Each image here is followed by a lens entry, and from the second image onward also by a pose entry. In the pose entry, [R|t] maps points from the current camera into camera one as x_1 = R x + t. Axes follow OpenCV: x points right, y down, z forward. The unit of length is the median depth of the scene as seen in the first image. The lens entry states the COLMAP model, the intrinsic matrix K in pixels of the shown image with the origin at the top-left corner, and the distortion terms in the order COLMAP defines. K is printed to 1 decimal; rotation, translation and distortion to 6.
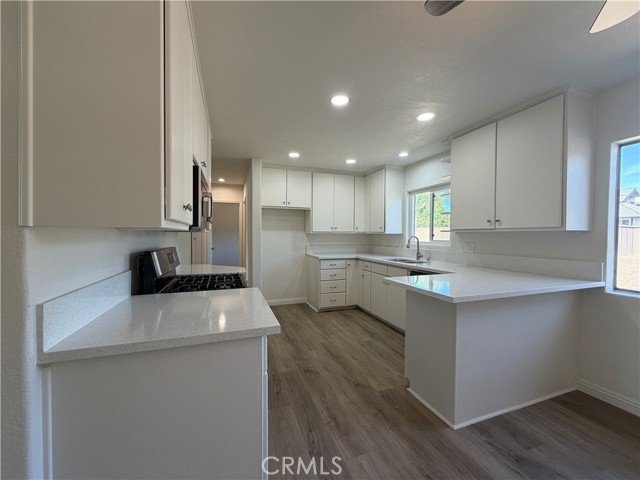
lens RADIAL K [[254.4, 0, 316.9], [0, 254.4, 239.2], [0, 0, 1]] dist [0.000848, -0.000196]
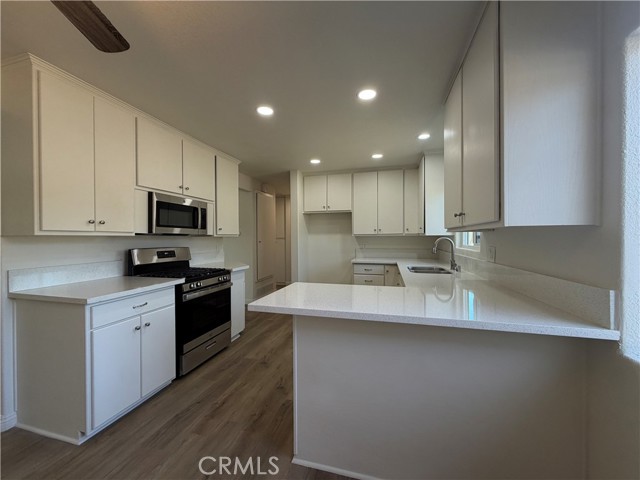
lens RADIAL K [[254.4, 0, 316.9], [0, 254.4, 239.2], [0, 0, 1]] dist [0.000848, -0.000196]
pose [[0.818601, -0.005628, -0.574335, 0.455938], [-0.002180, 0.999914, -0.012906, 0.001313], [0.574359, 0.011817, 0.818519, 0.137285]]
